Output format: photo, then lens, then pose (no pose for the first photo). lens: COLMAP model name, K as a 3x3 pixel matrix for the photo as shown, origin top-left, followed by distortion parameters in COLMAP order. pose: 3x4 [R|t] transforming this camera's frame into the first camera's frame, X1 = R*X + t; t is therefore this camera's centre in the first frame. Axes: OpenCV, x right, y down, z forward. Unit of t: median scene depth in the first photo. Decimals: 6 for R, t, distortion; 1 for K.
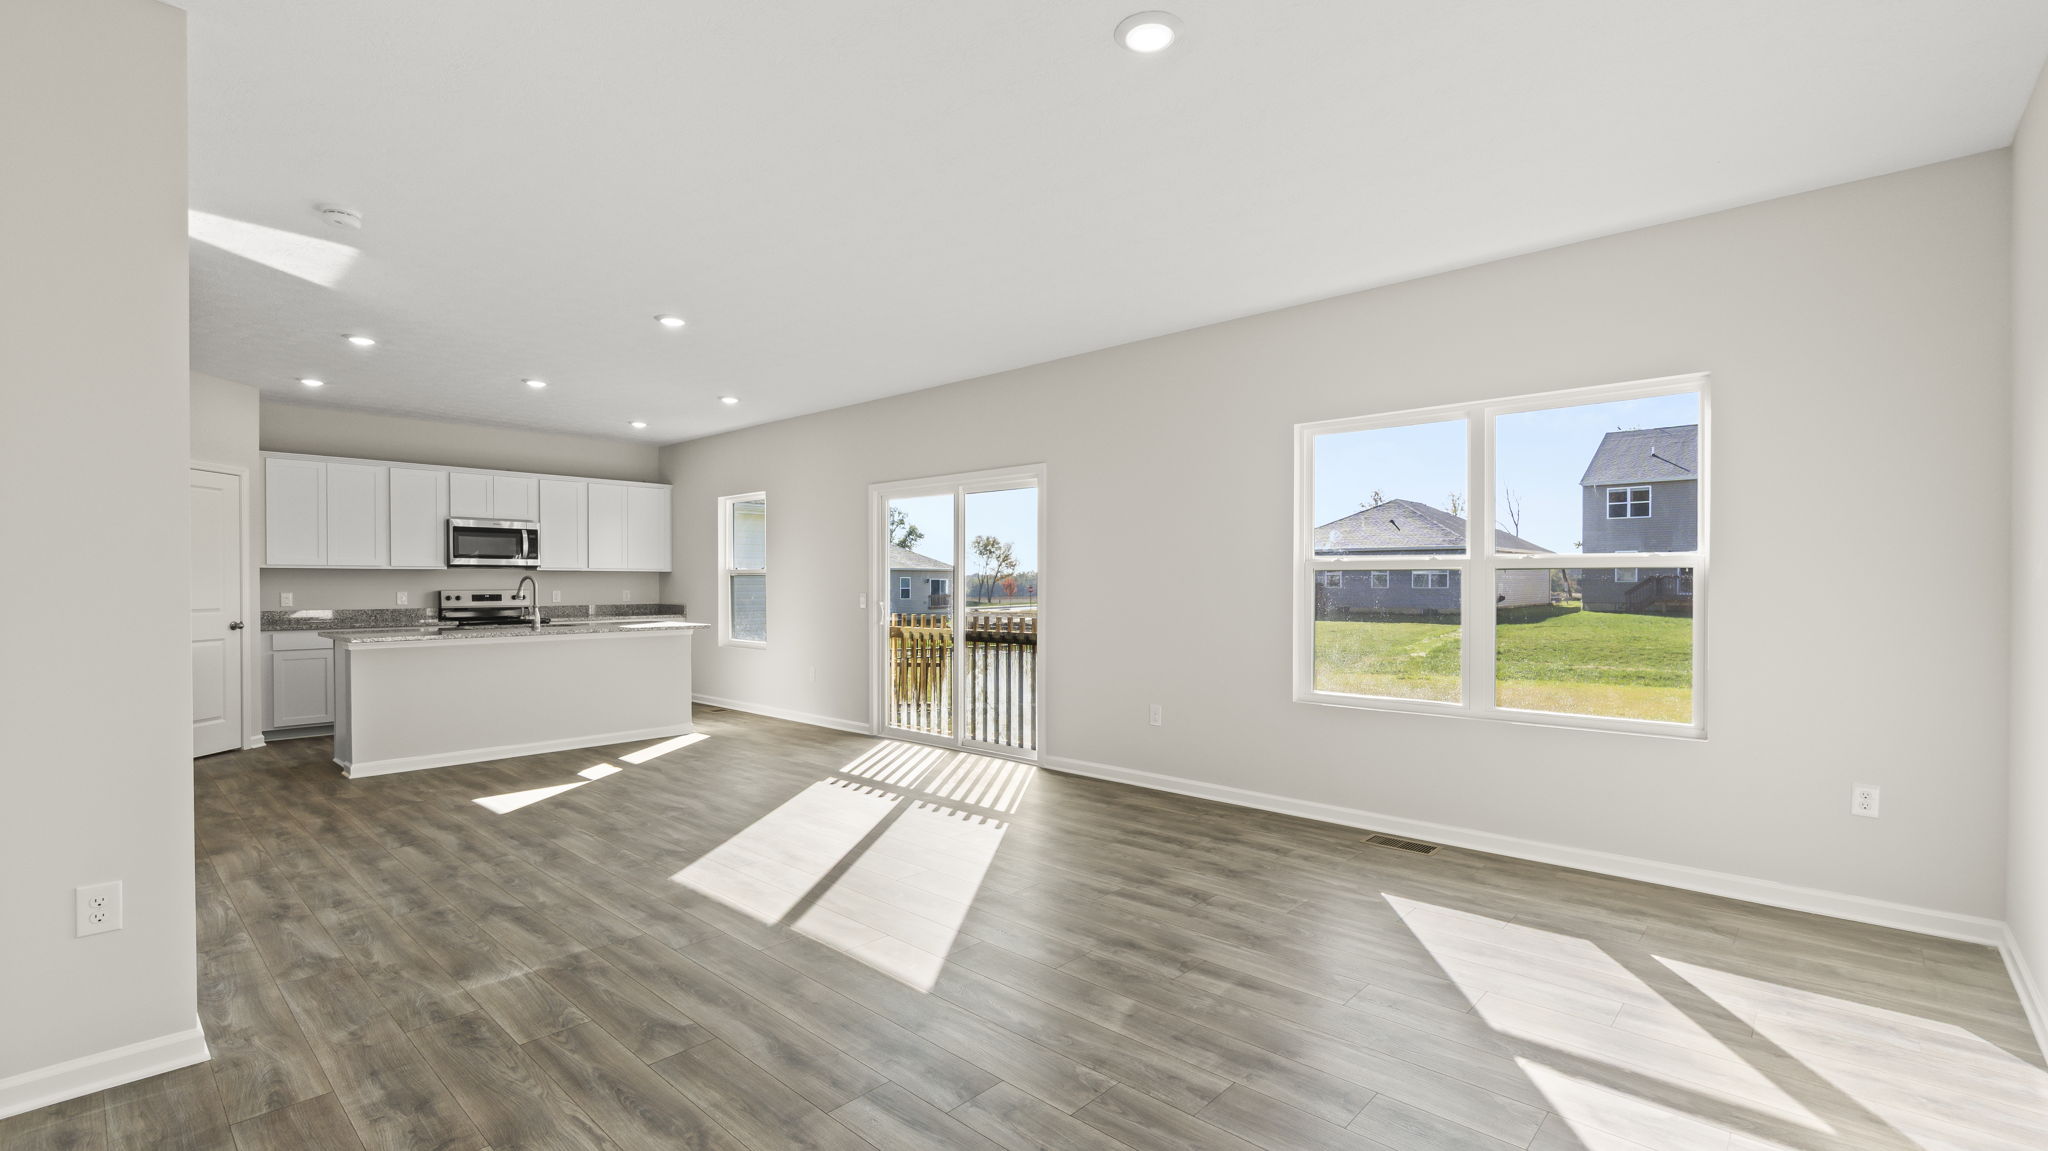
lens RADIAL K [[902.3, 0, 1066.9], [0, 902.3, 585.8], [0, 0, 1]] dist [0.001246, 0.000035]
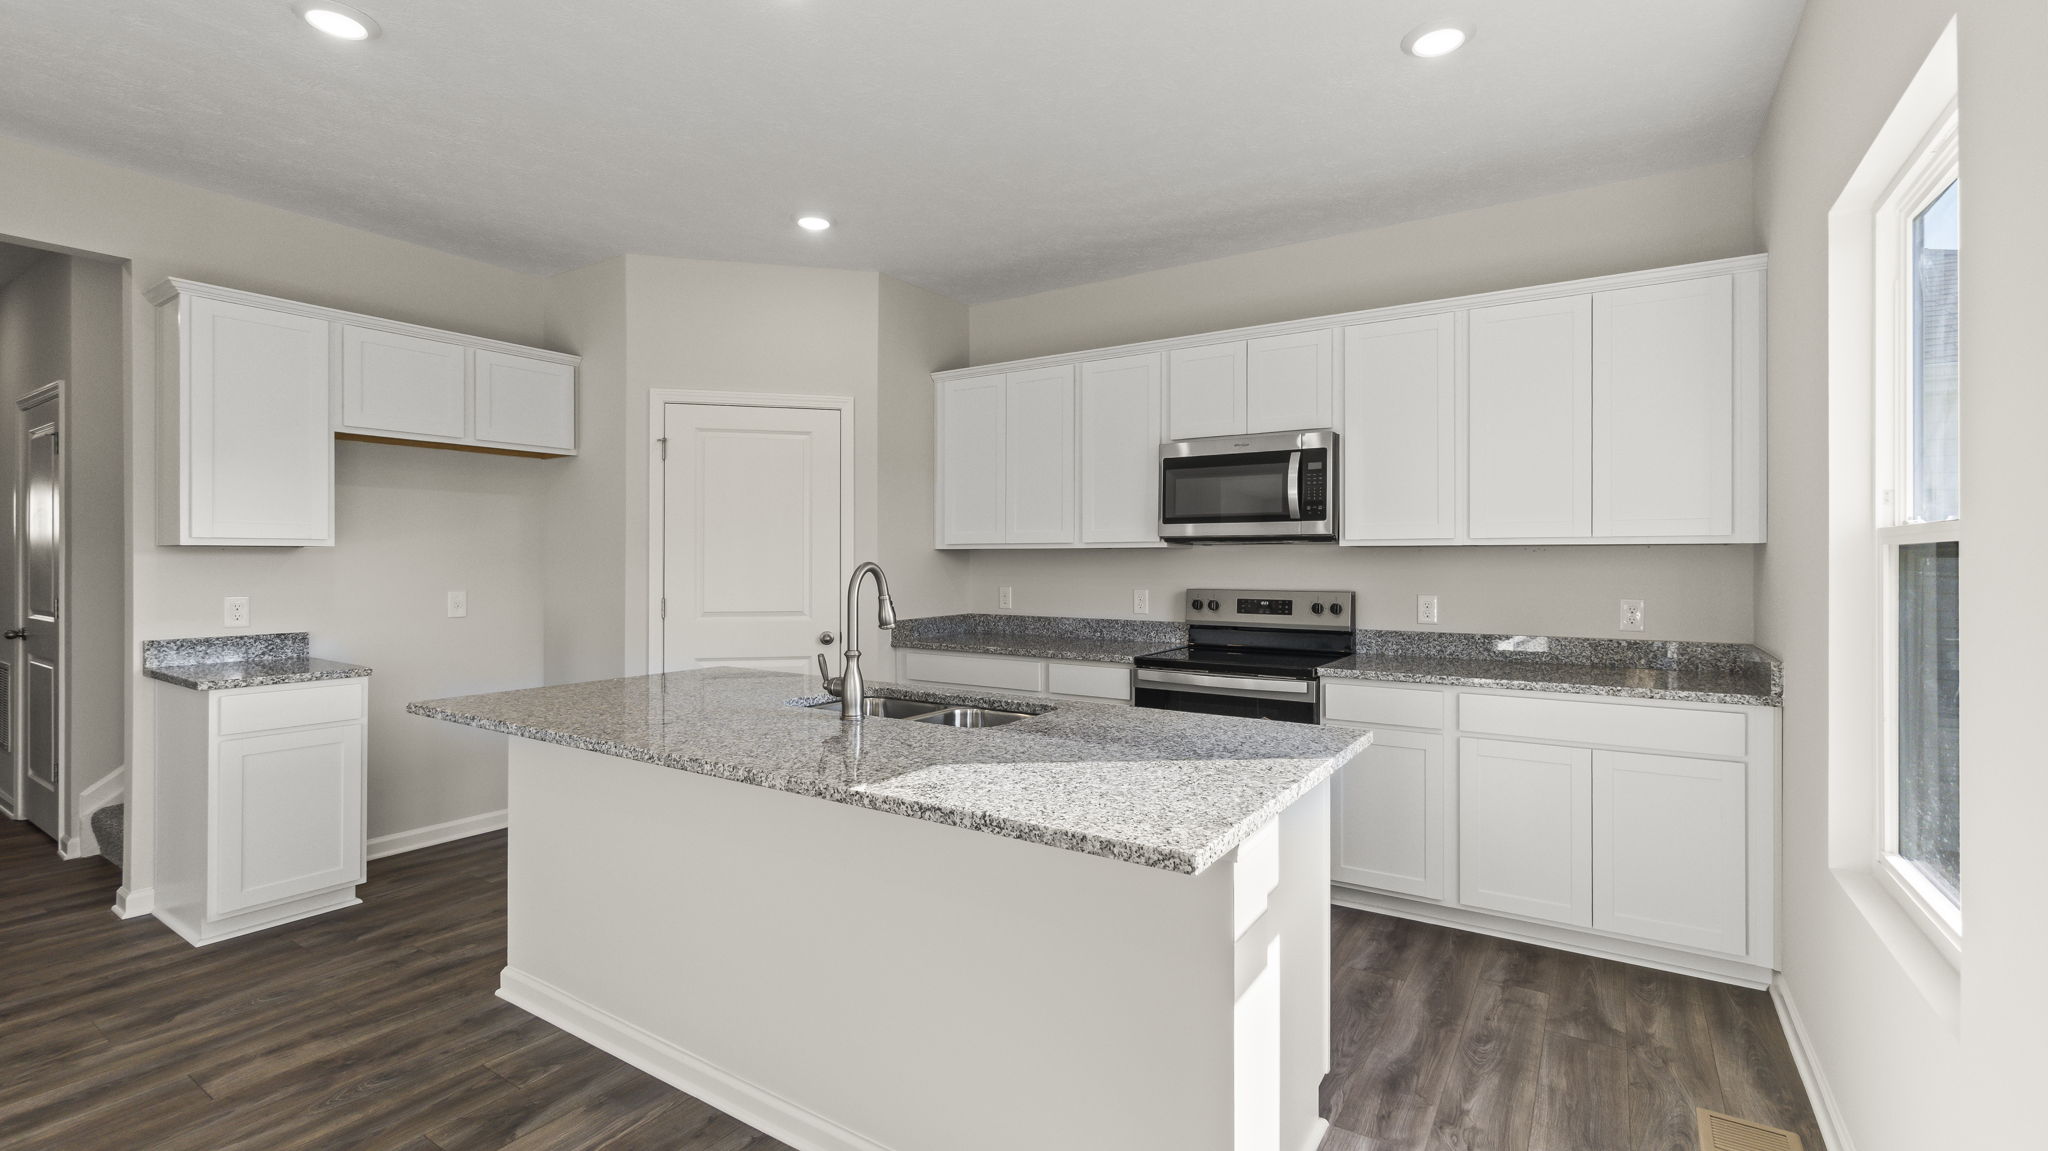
lens RADIAL K [[887.9, 0, 1024.0], [0, 887.9, 575.5], [0, 0, 1]] dist [0.003943, 0.000212]
pose [[0.126254, 0.016542, -0.991860, -0.214651], [-0.008583, 0.999842, 0.015583, -0.009524], [0.991961, 0.006546, 0.126376, 0.869057]]
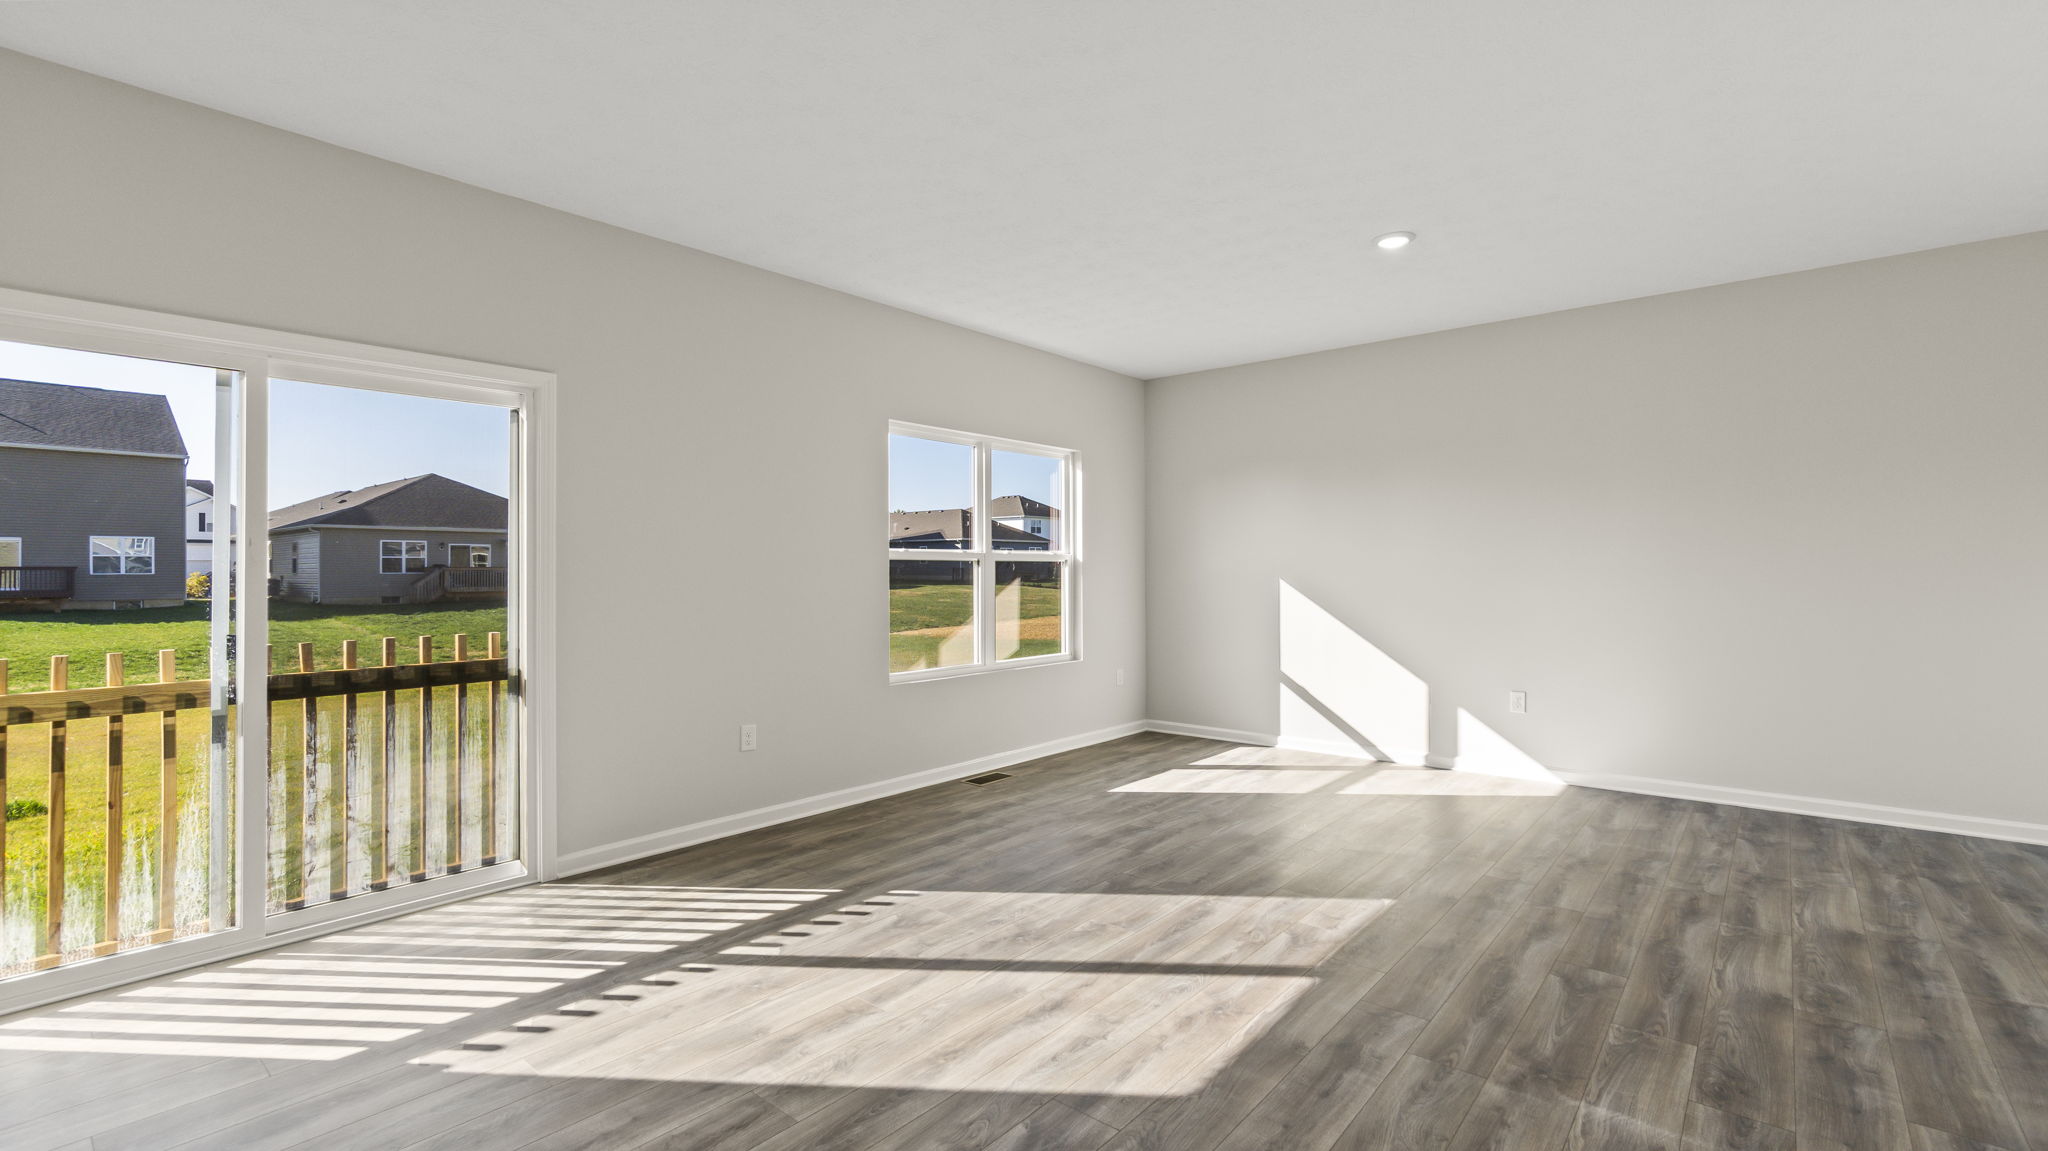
lens RADIAL K [[878.9, 0, 1020.5], [0, 878.9, 562.5], [0, 0, 1]] dist [-0.001115, -0.000194]
pose [[-0.013342, 0.011923, 0.999840, -0.474206], [0.005010, 0.999917, -0.011857, -0.000035], [-0.999898, 0.004851, -0.013400, 0.533603]]
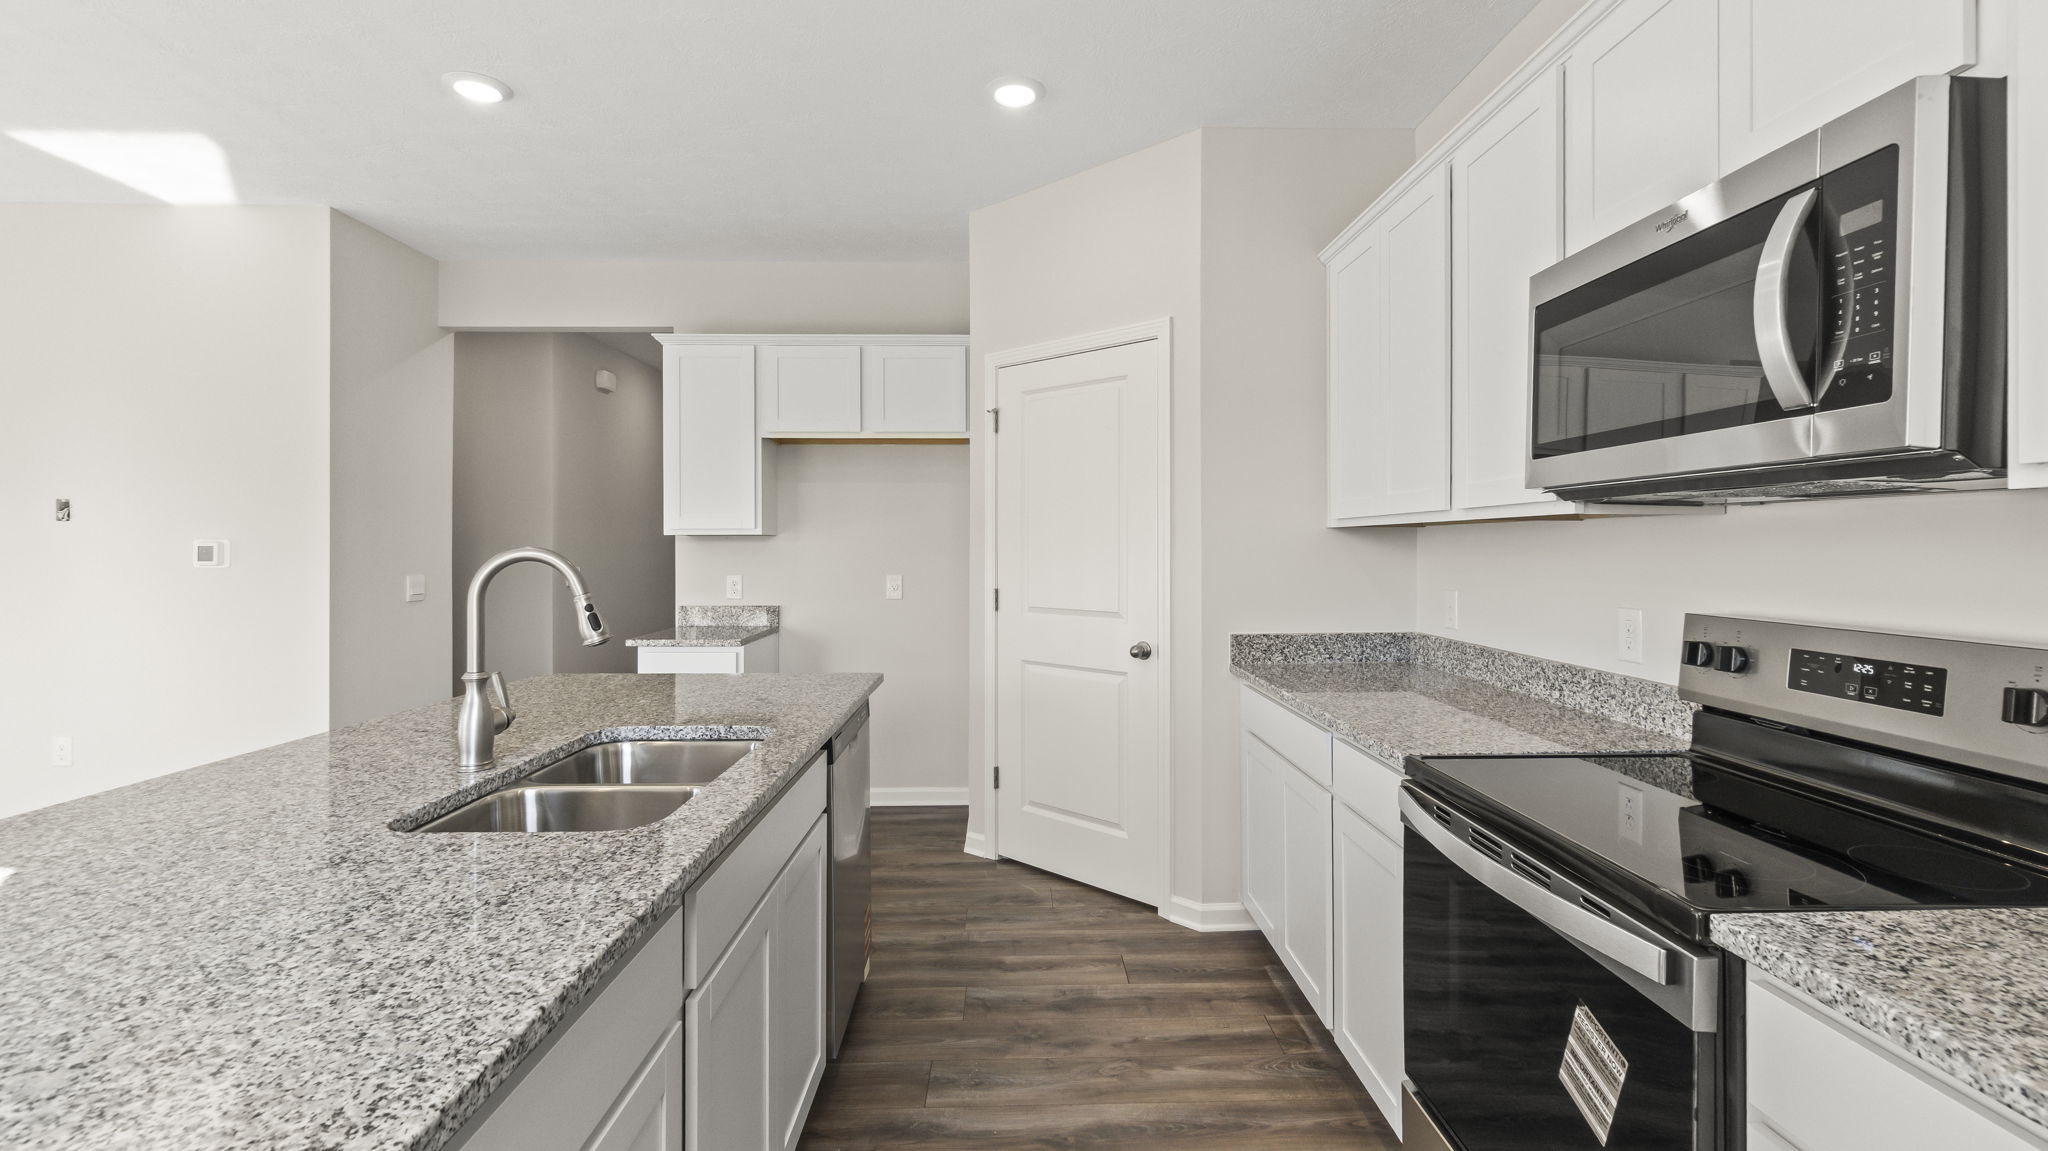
lens RADIAL K [[904.5, 0, 1044.4], [0, 904.5, 549.5], [0, 0, 1]] dist [0.002765, 0.000312]
pose [[-0.738717, 0.005724, -0.673992, -0.455896], [-0.001748, 0.999944, 0.010408, -0.011483], [0.674014, 0.008867, -0.738666, 1.083774]]
